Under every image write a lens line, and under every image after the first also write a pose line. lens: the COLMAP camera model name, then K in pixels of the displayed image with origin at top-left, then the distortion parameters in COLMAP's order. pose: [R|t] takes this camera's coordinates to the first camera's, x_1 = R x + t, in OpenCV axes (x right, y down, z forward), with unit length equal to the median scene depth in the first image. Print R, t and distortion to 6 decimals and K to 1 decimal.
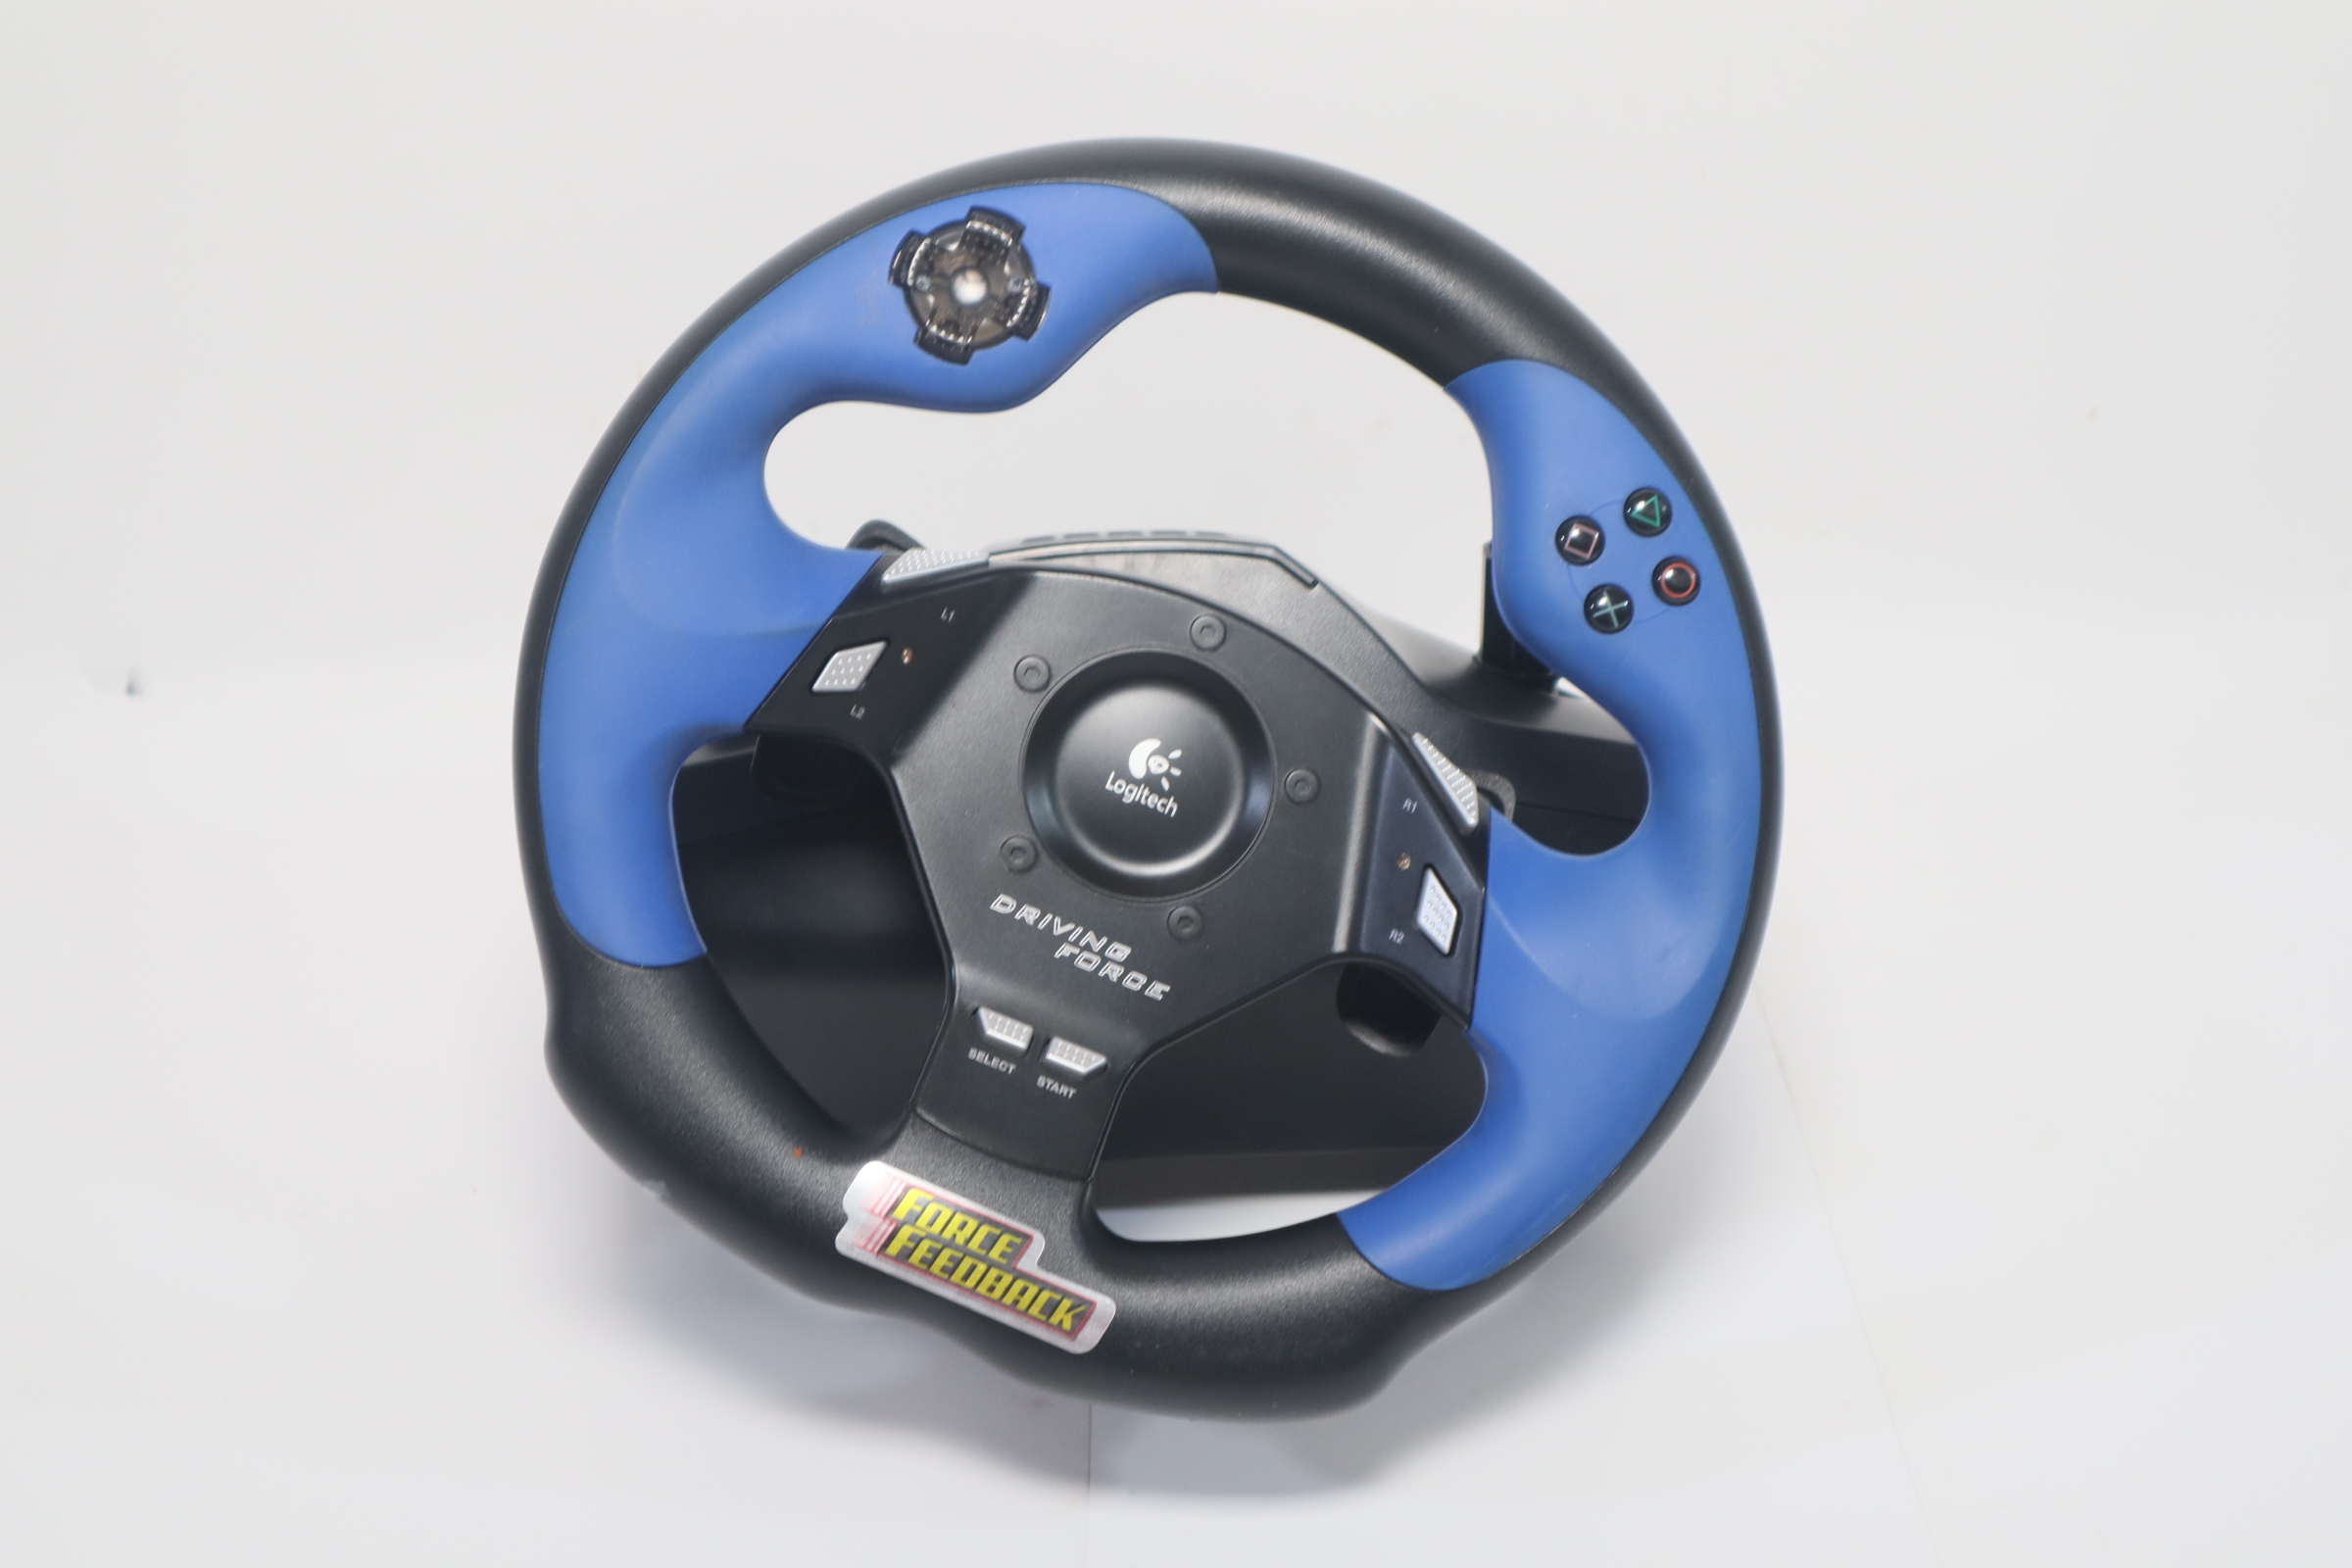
lens RADIAL K [[3594.2, 0, 1171.5], [0, 3594.2, 803.4], [0, 0, 1]] dist [0.043688, 0.000000]
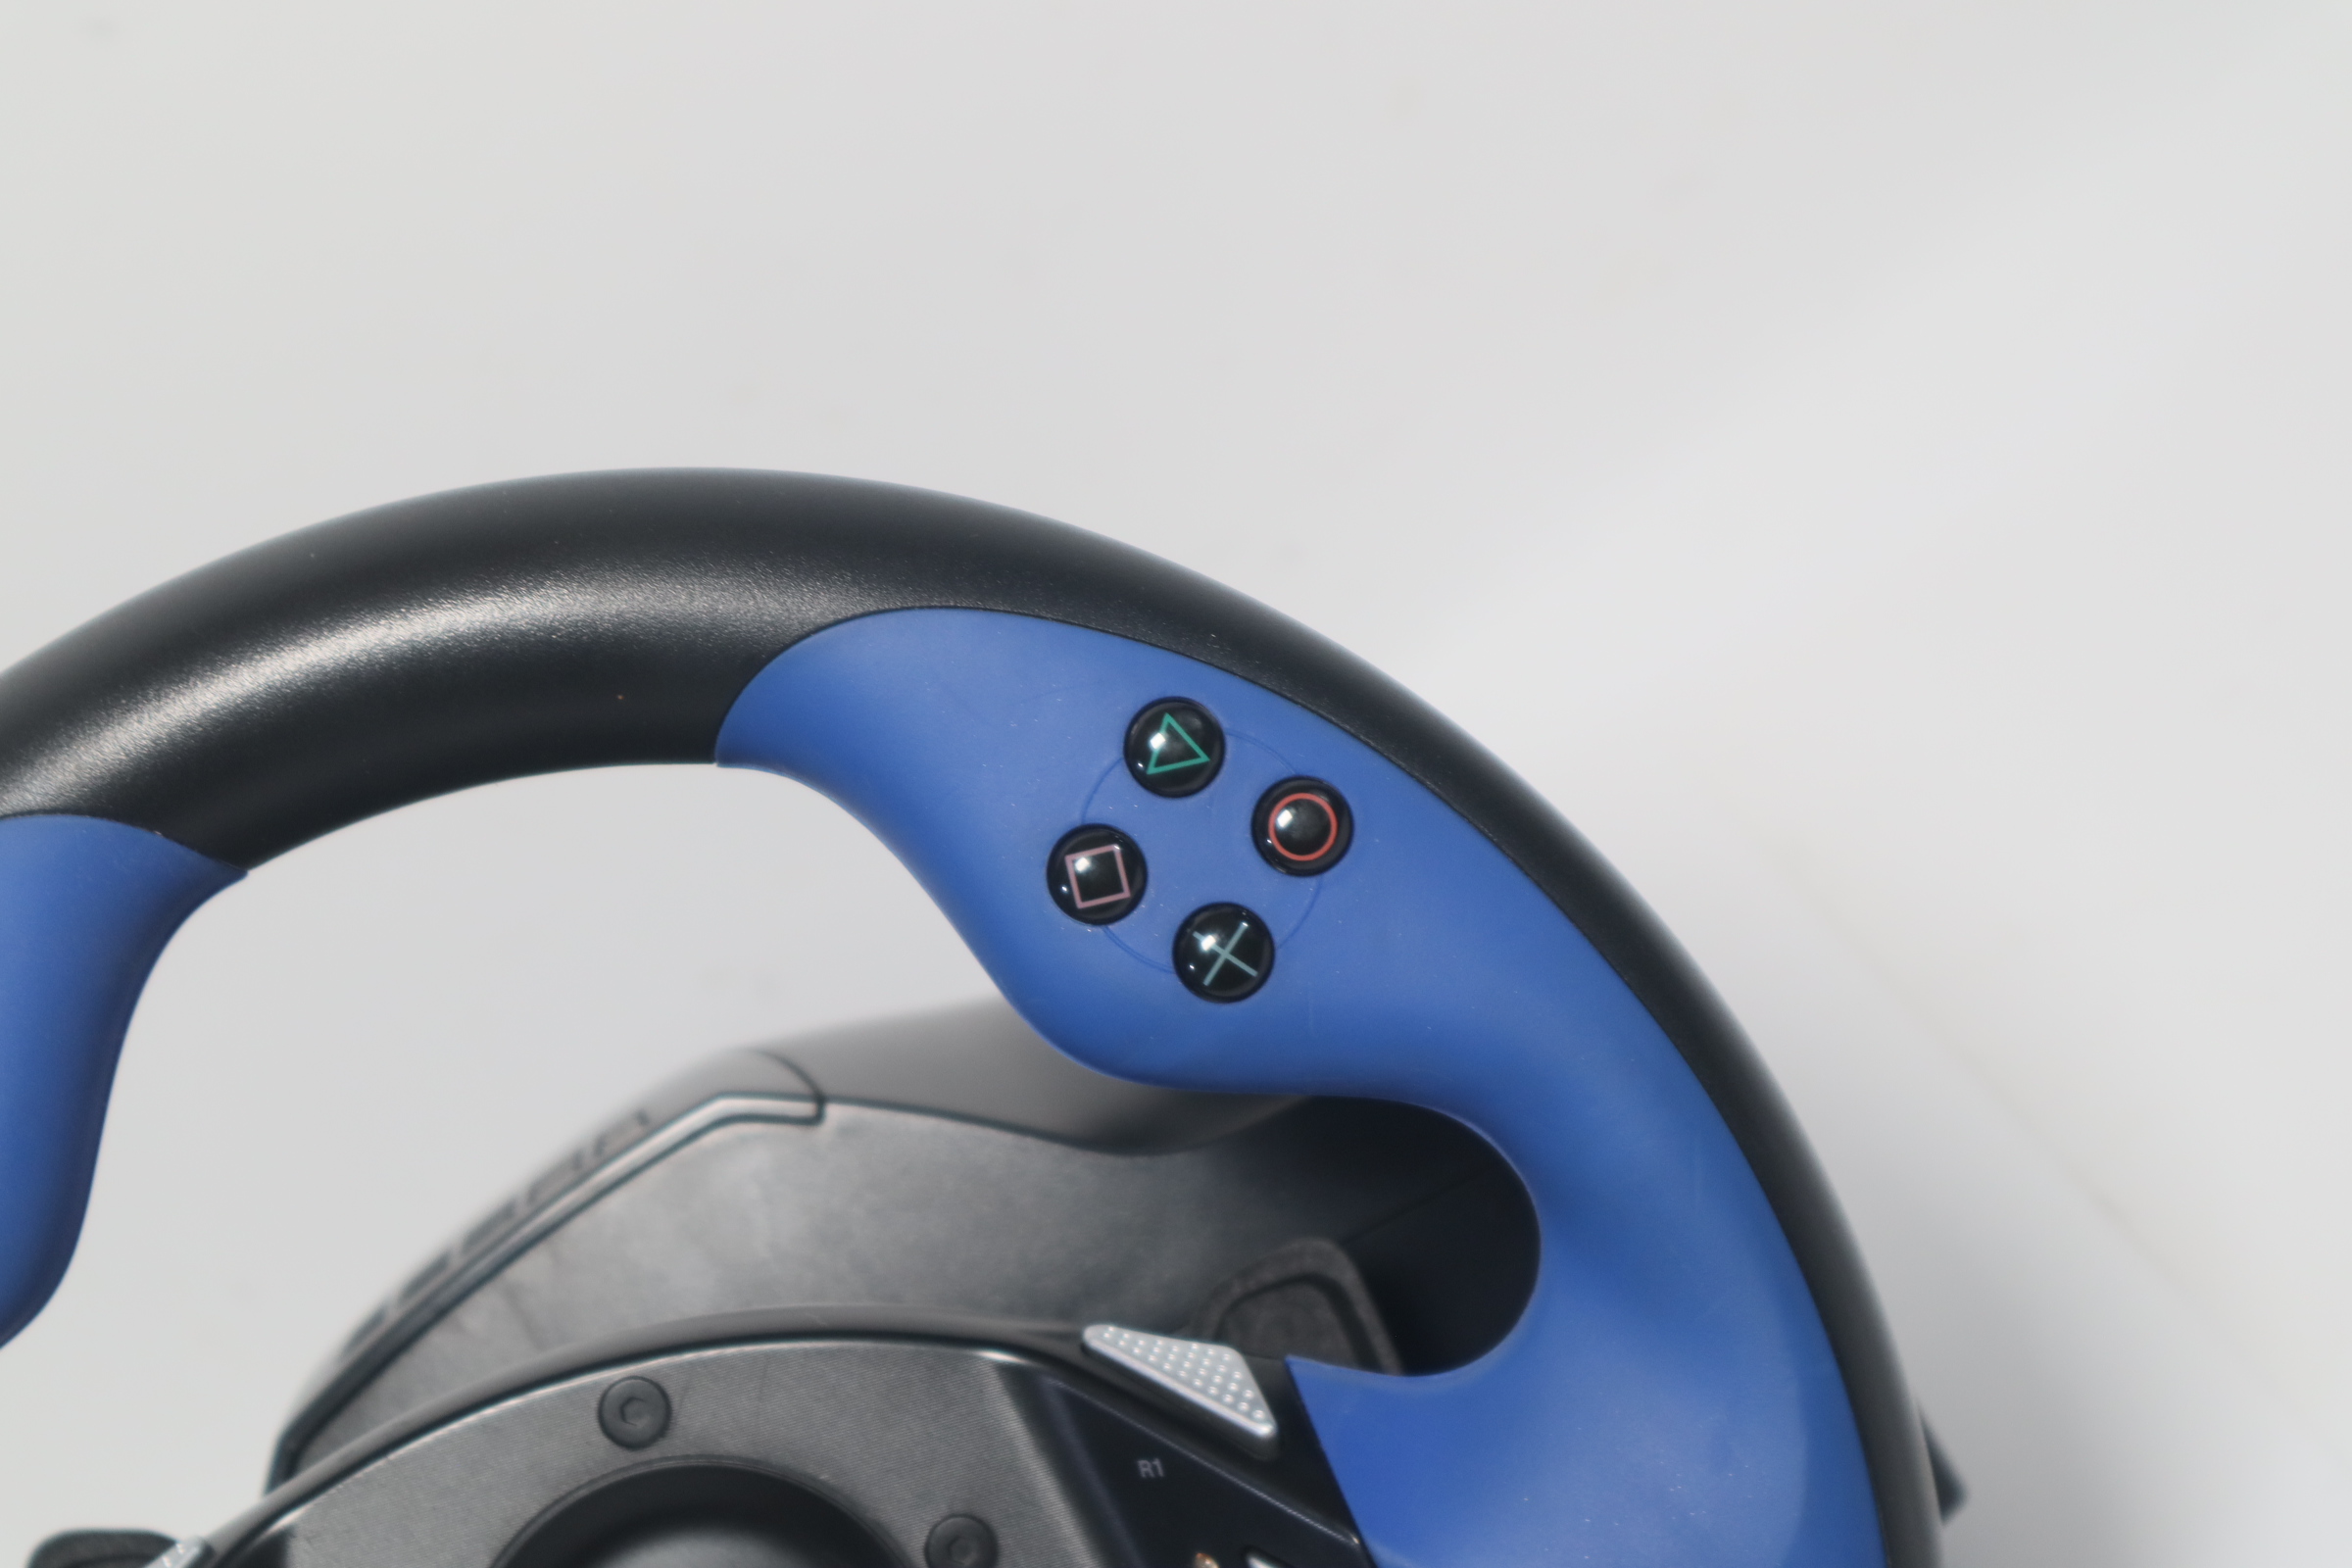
lens RADIAL K [[4697.3, 0, 1179.6], [0, 4697.3, 786.0], [0, 0, 1]] dist [0.031911, 0.000000]
pose [[0.810191, -0.583508, -0.055751, 0.164869], [0.584053, 0.811680, -0.007663, -0.070699], [0.049724, -0.026353, 0.998415, 0.349688]]
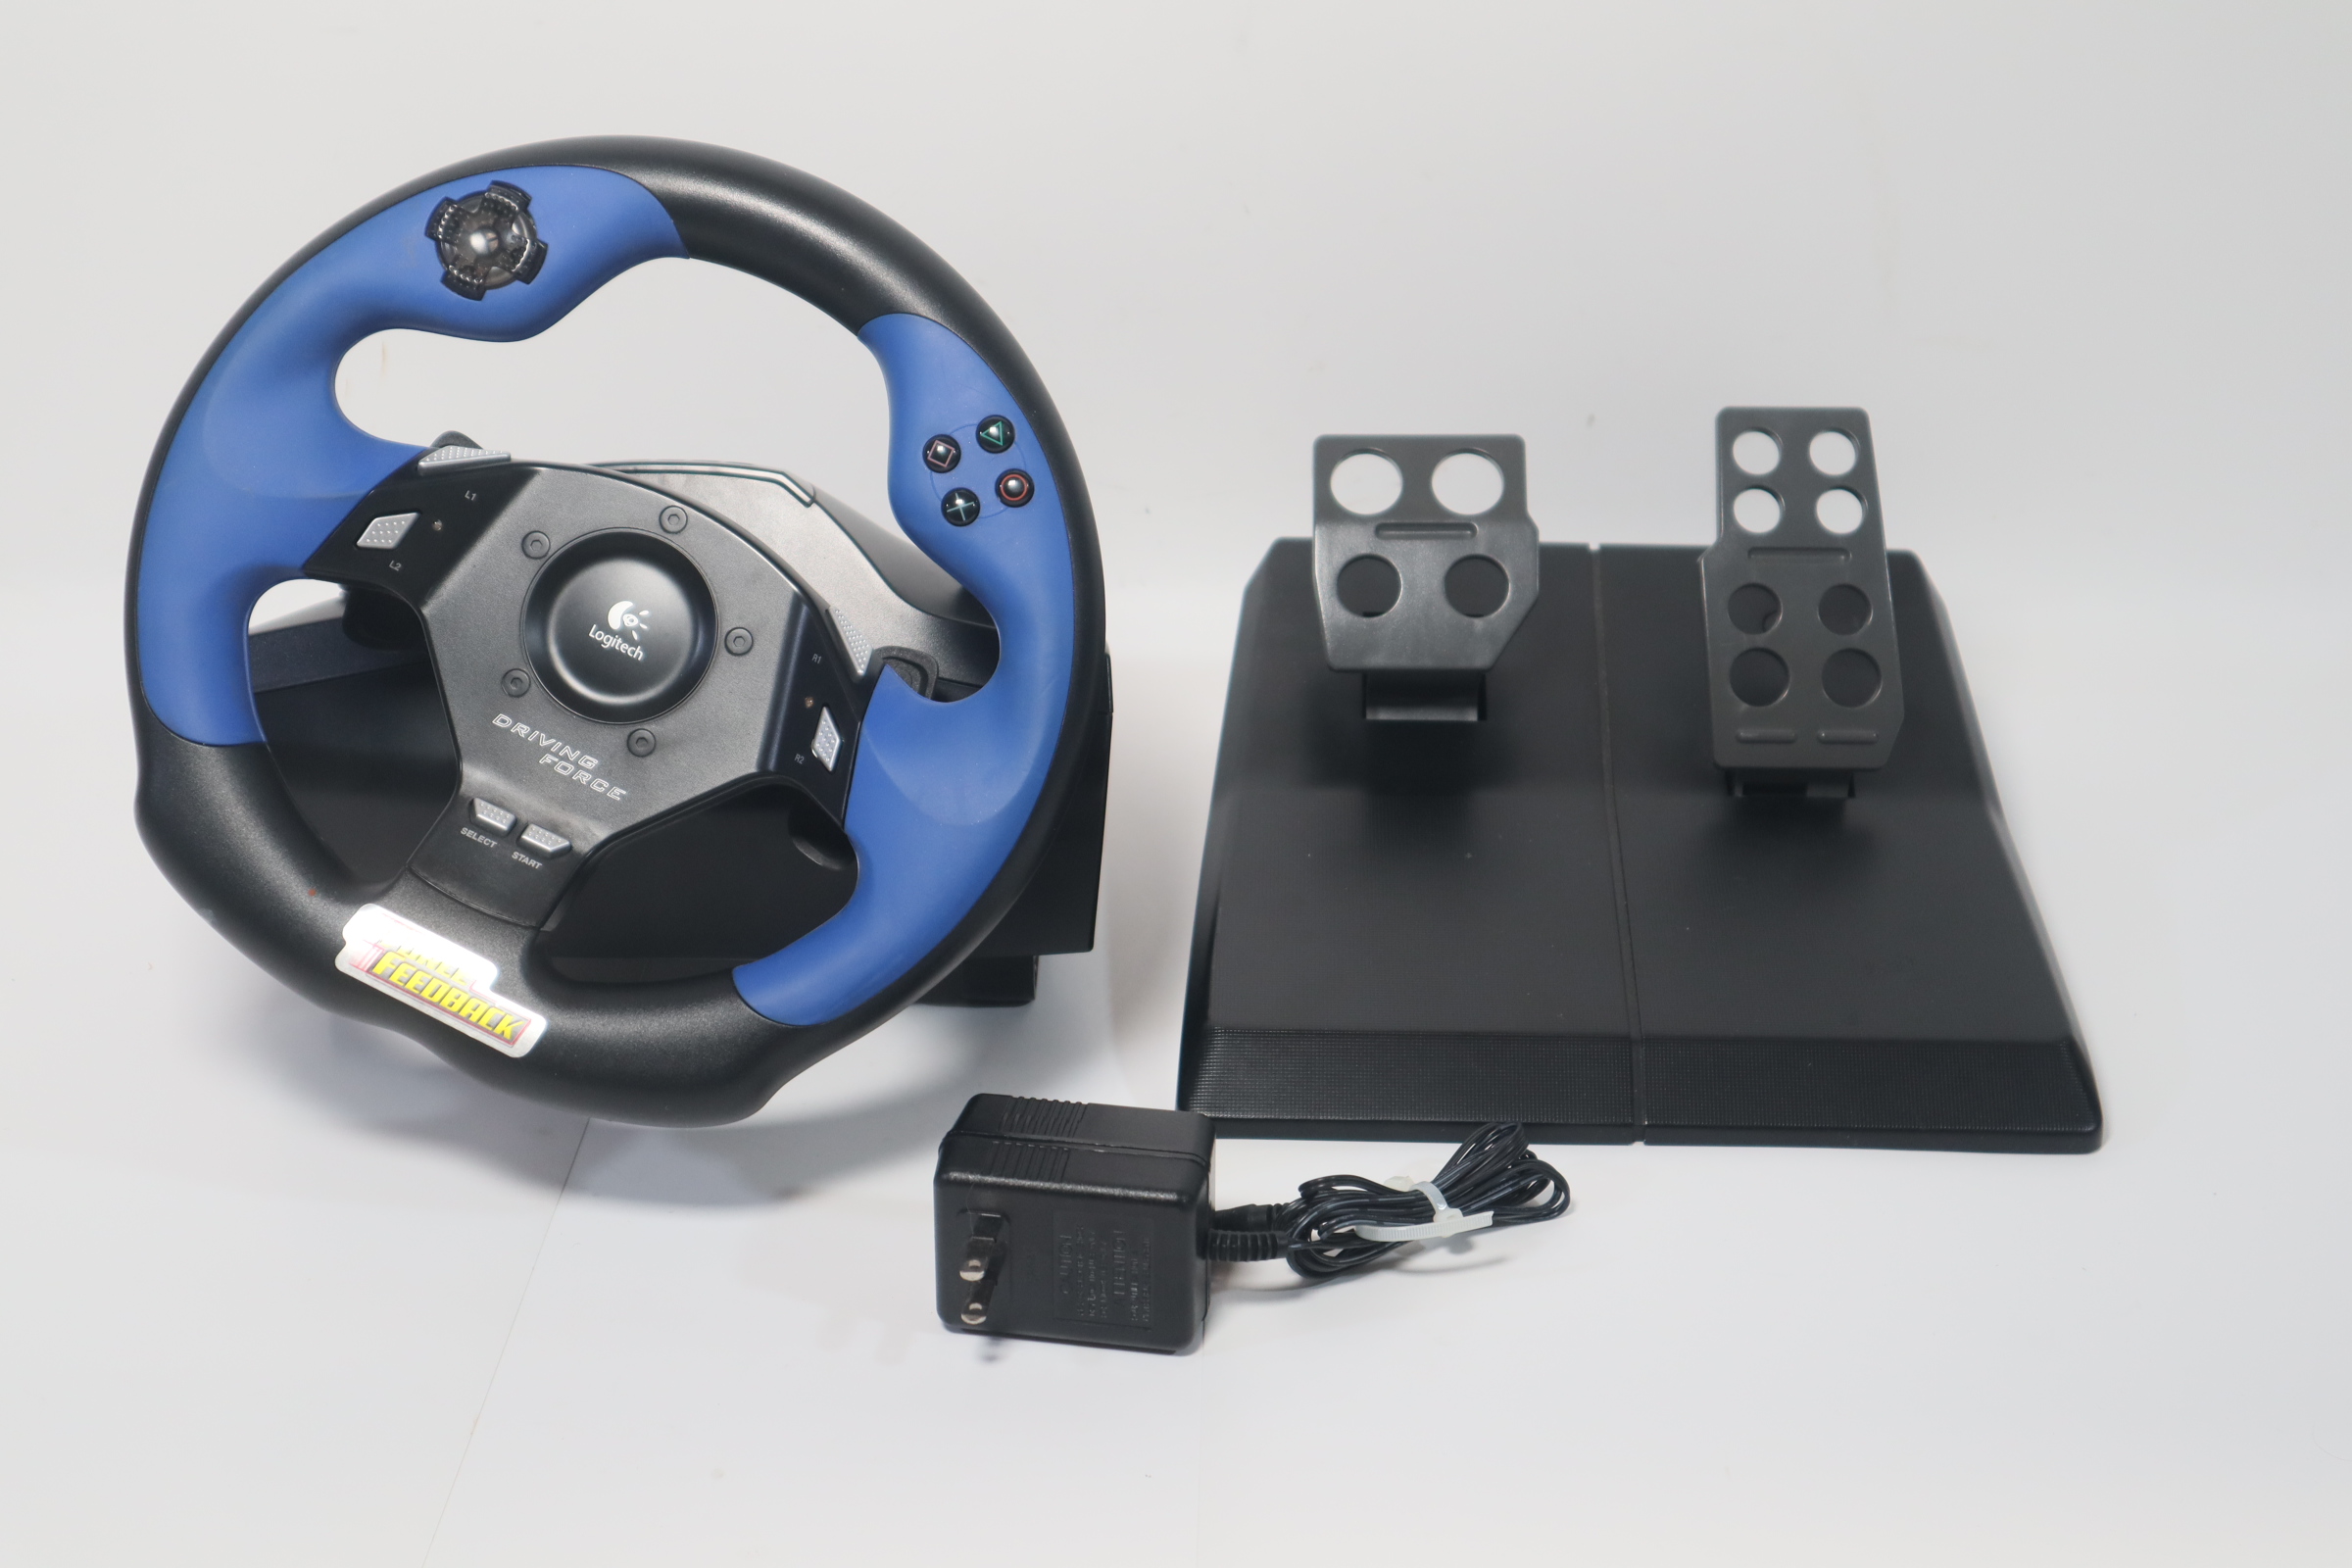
lens RADIAL K [[3594.2, 0, 1168.2], [0, 3594.2, 788.6], [0, 0, 1]] dist [0.043688, 0.000000]
pose [[0.995189, 0.046997, -0.085966, 0.308890], [-0.051576, 0.997322, -0.051846, 0.108889], [0.083299, 0.056031, 0.994948, -0.270854]]
